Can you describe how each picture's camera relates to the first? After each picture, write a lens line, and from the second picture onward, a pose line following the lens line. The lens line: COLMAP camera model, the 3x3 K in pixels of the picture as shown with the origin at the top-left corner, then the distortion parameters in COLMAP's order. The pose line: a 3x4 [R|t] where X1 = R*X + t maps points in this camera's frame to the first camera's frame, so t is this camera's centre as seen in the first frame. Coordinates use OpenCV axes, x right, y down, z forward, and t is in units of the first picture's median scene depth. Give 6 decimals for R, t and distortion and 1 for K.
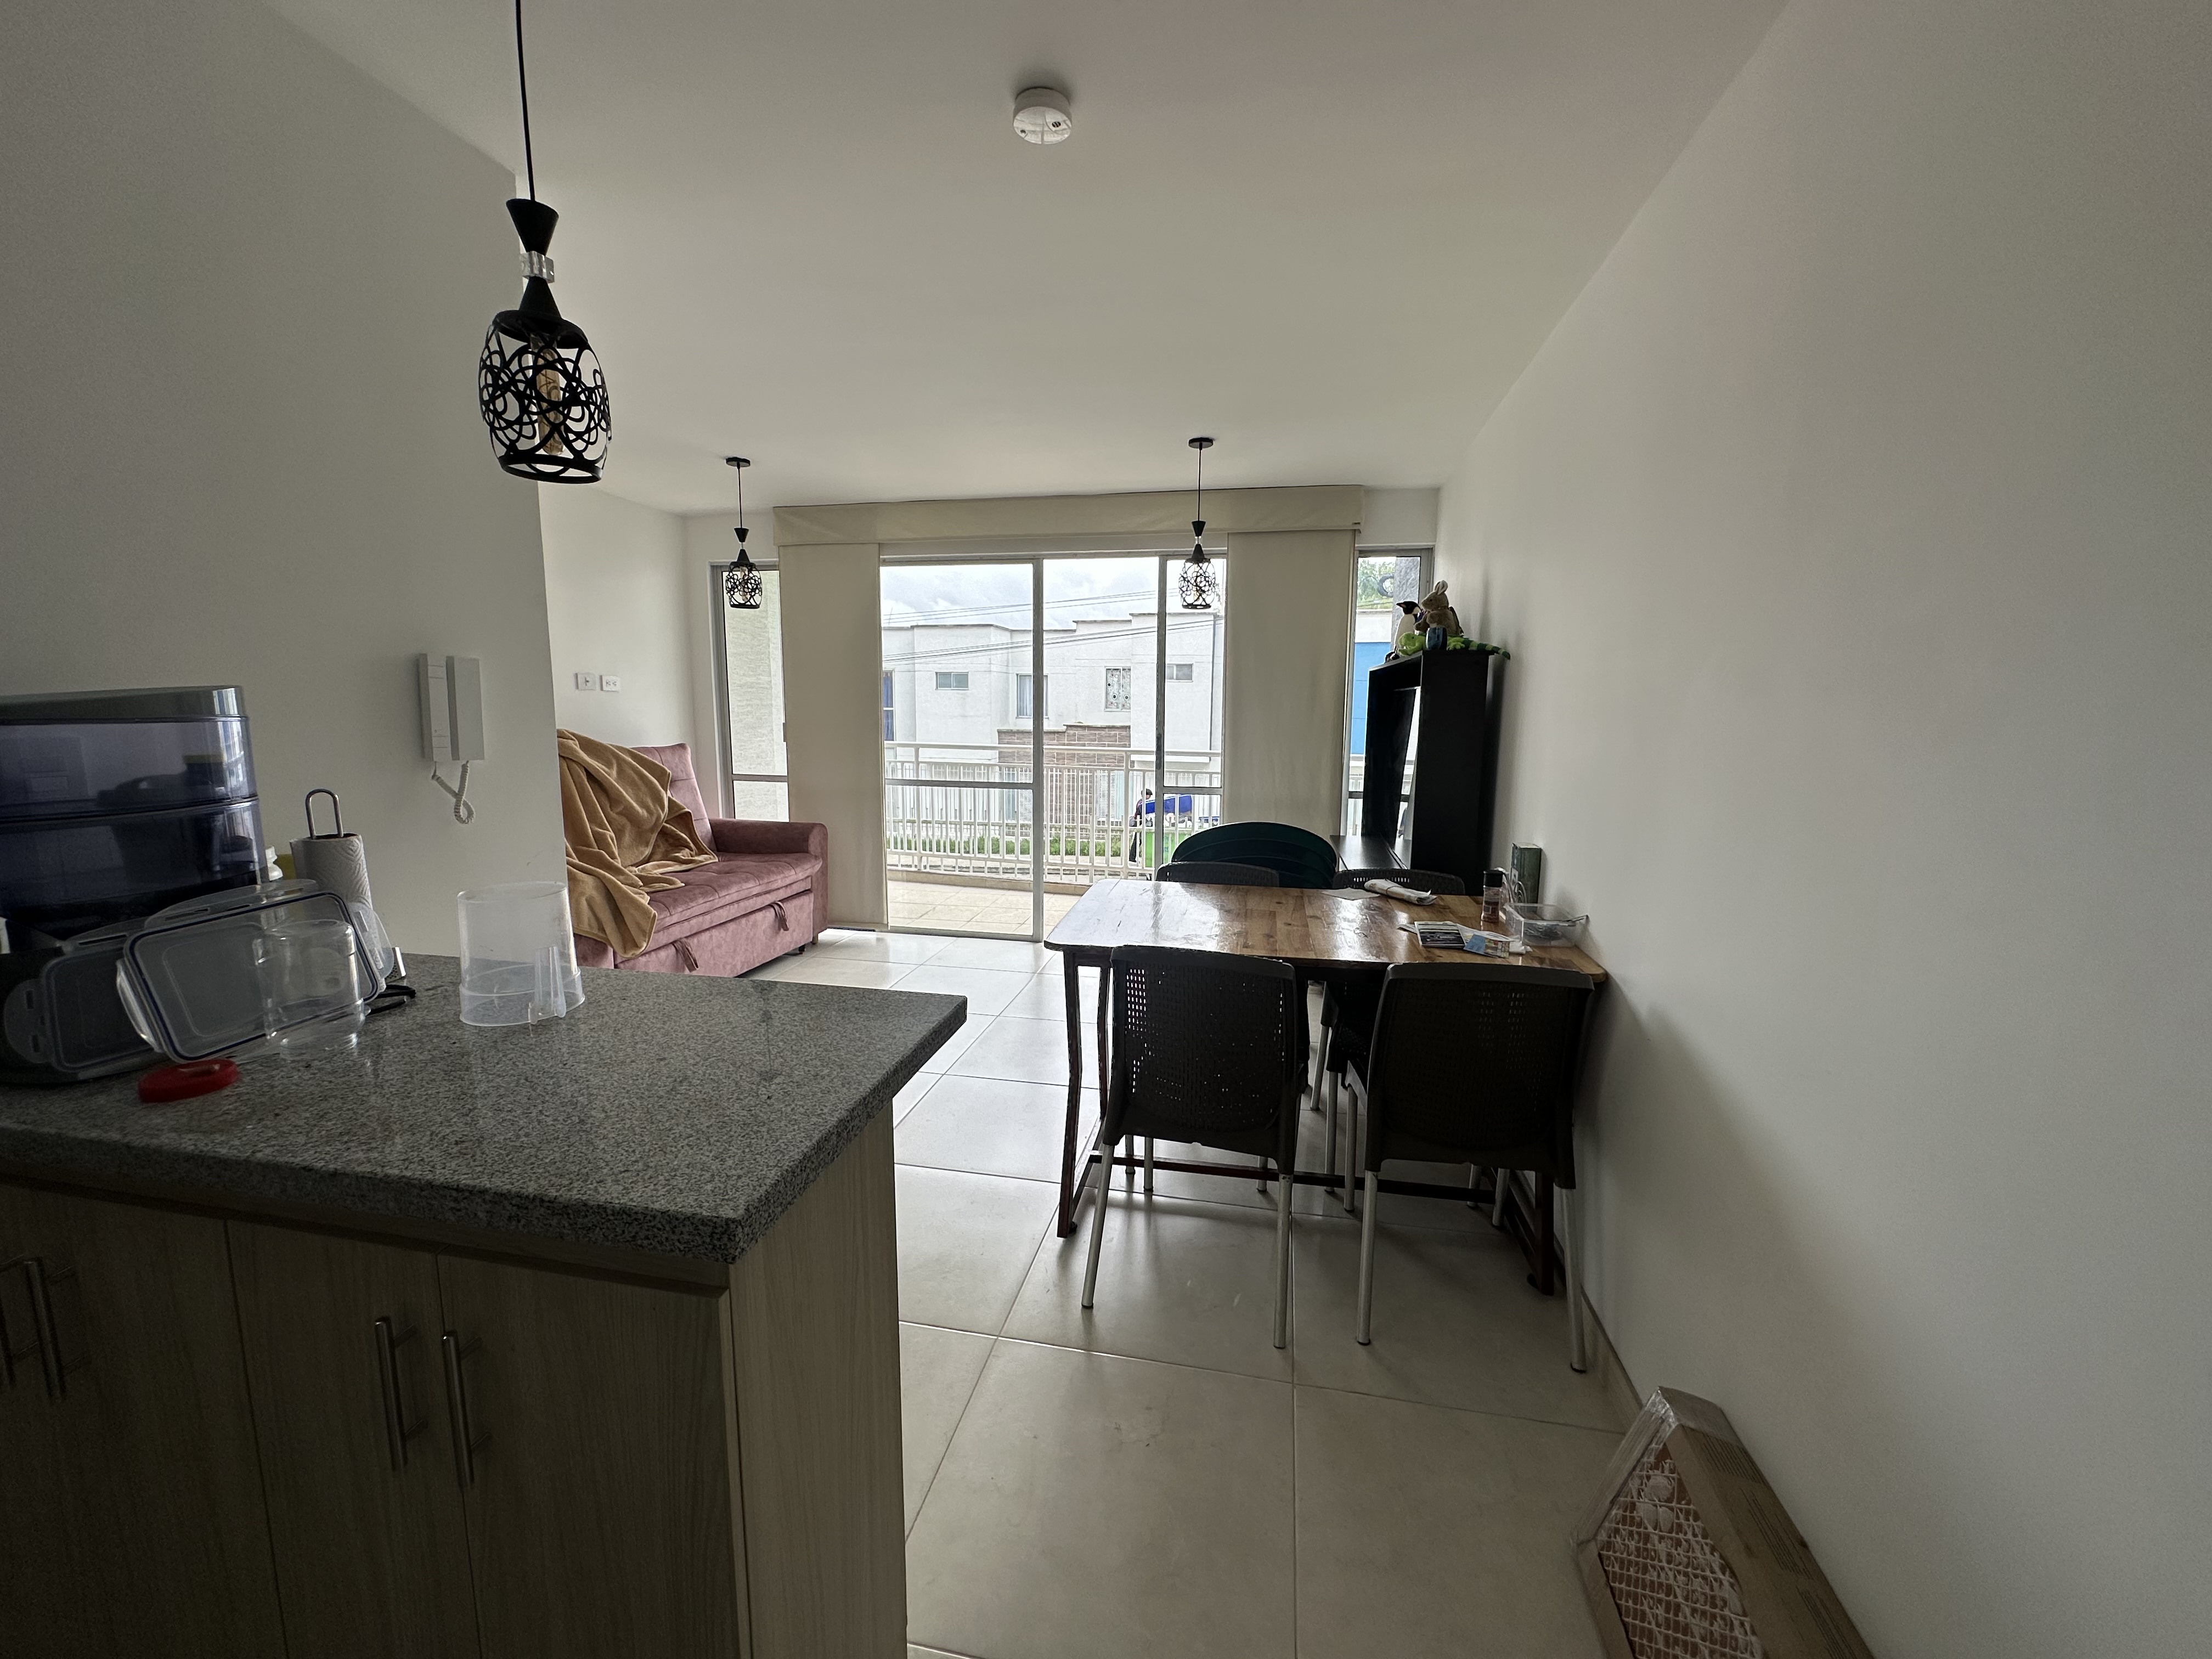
lens RADIAL K [[896.7, 0, 1098.1], [0, 896.7, 840.5], [0, 0, 1]] dist [-0.000931, 0.000020]
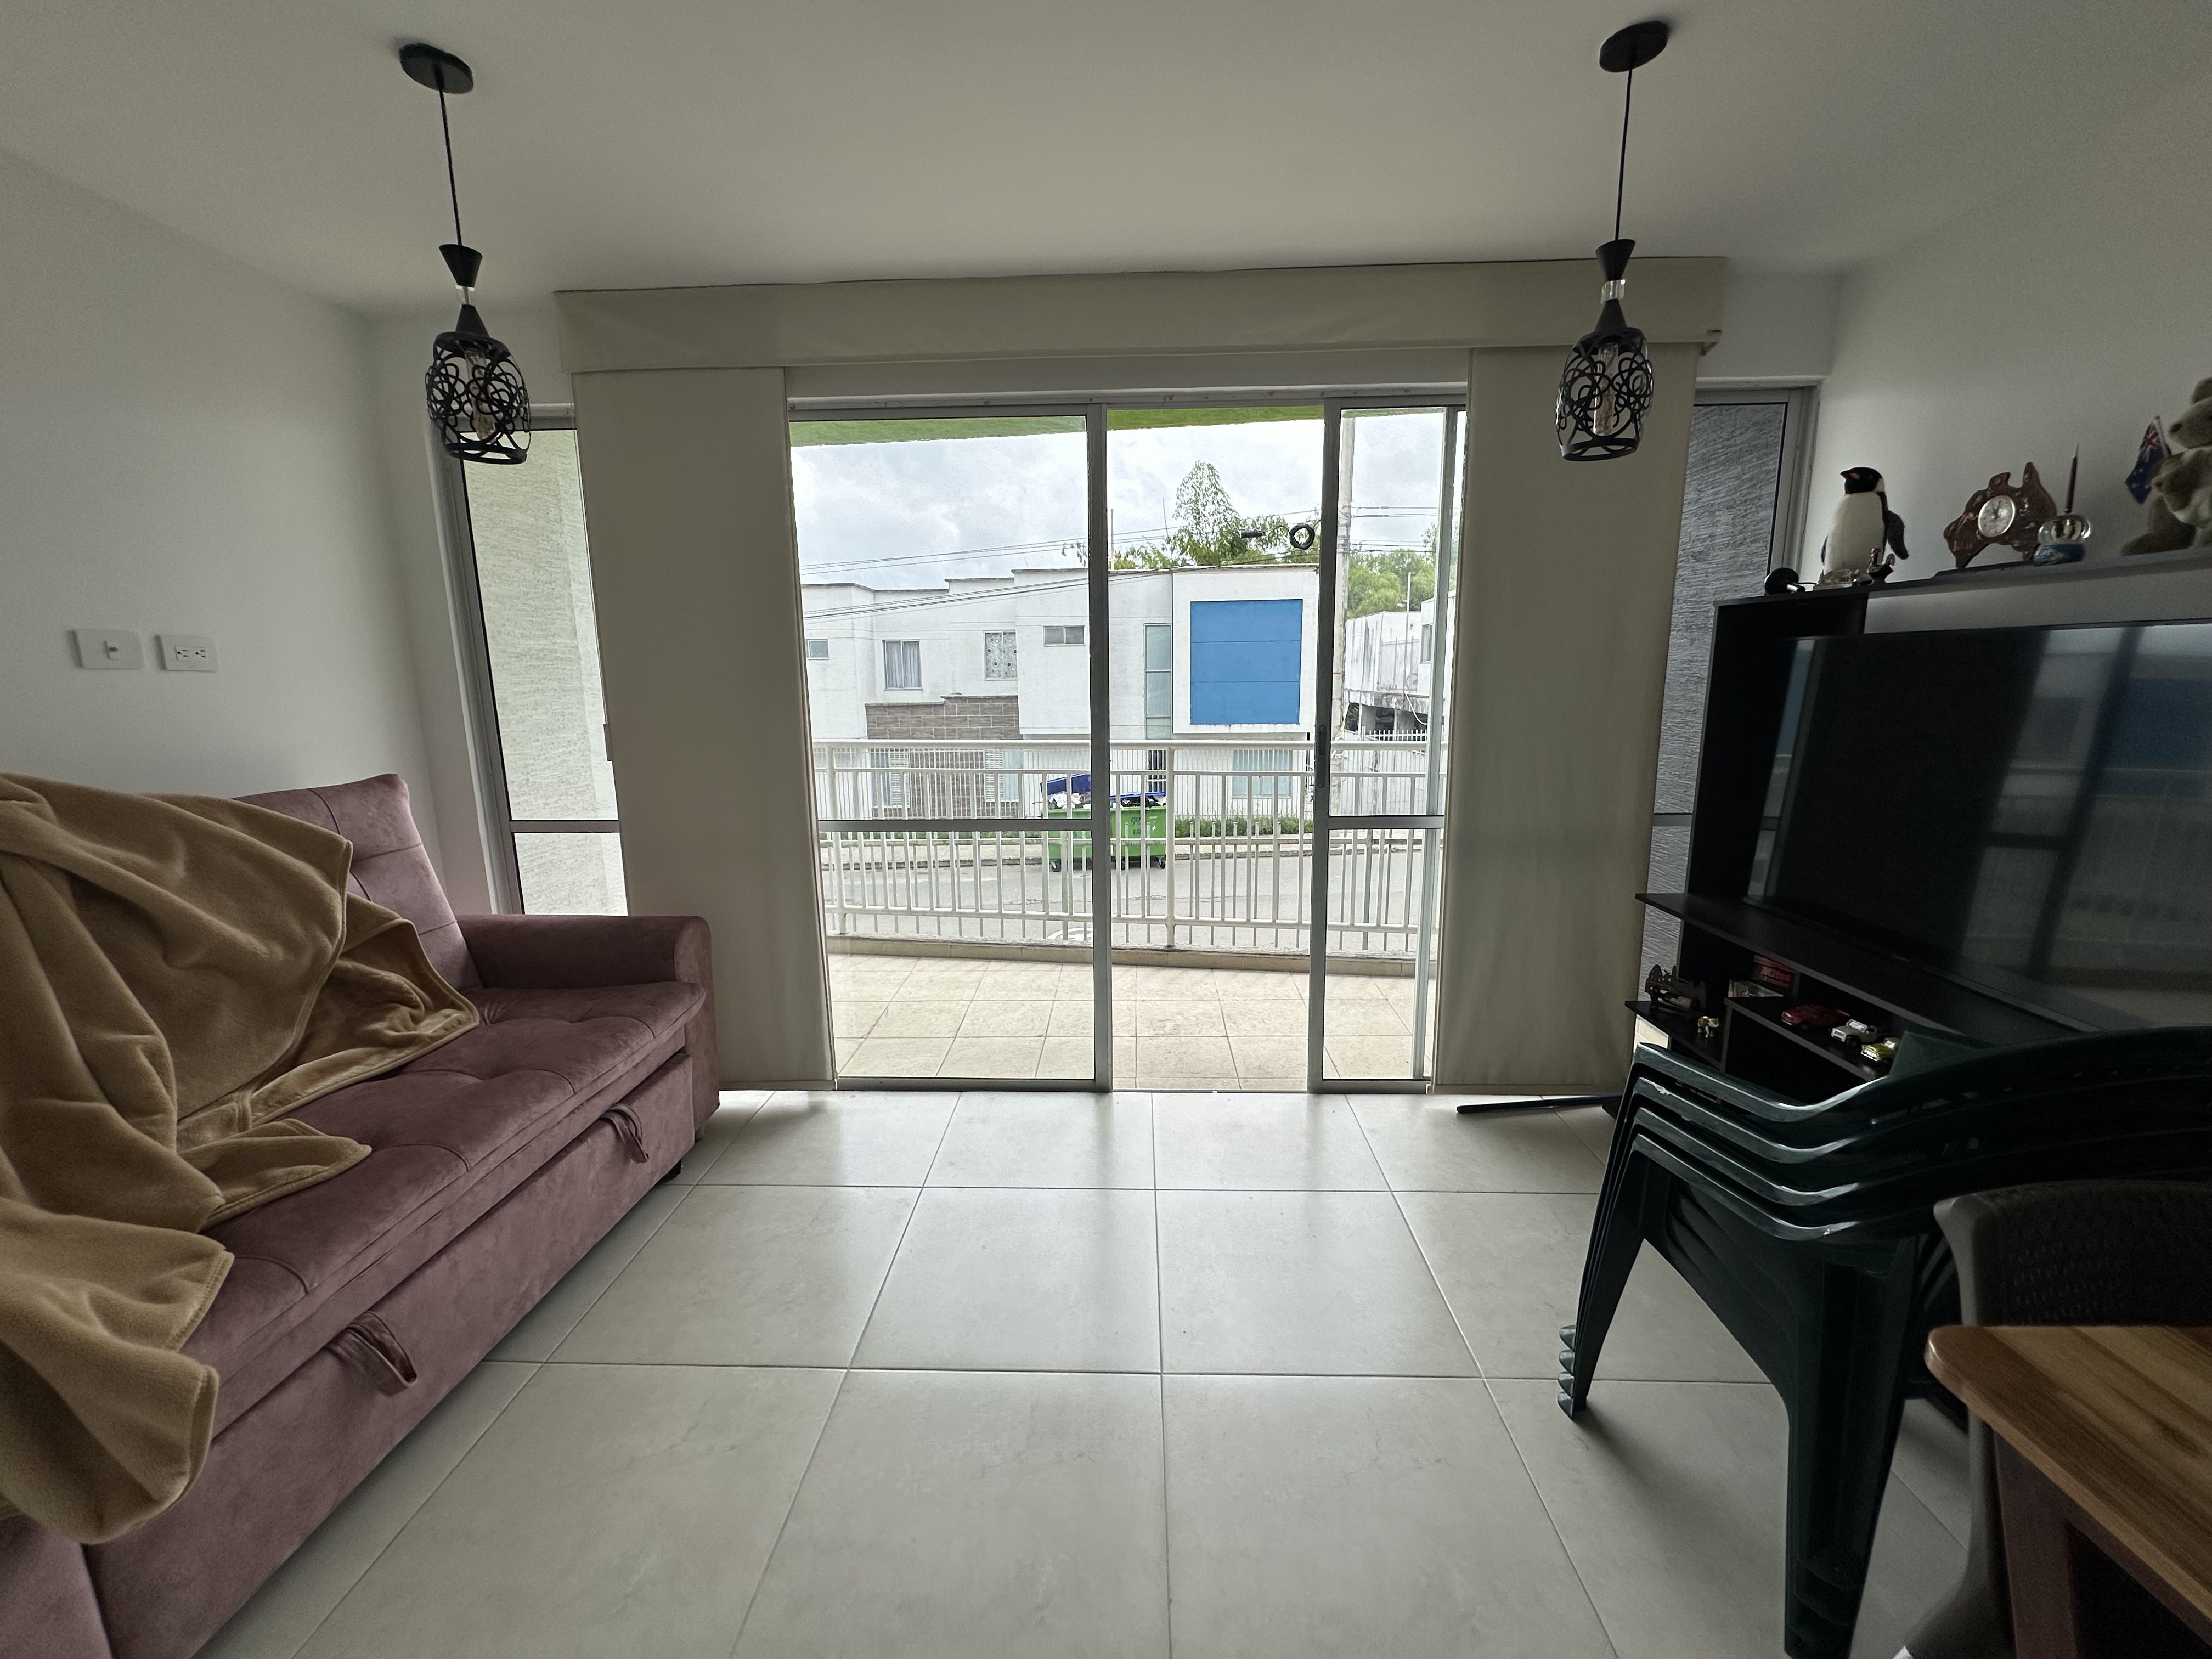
lens RADIAL K [[888.6, 0, 1106.0], [0, 888.6, 829.5], [0, 0, 1]] dist [-0.000562, 0.000138]
pose [[0.984066, -0.054076, 0.169381, -0.169043], [0.049564, 0.998297, 0.030755, -0.078406], [-0.170755, -0.021869, 0.985071, 0.477854]]
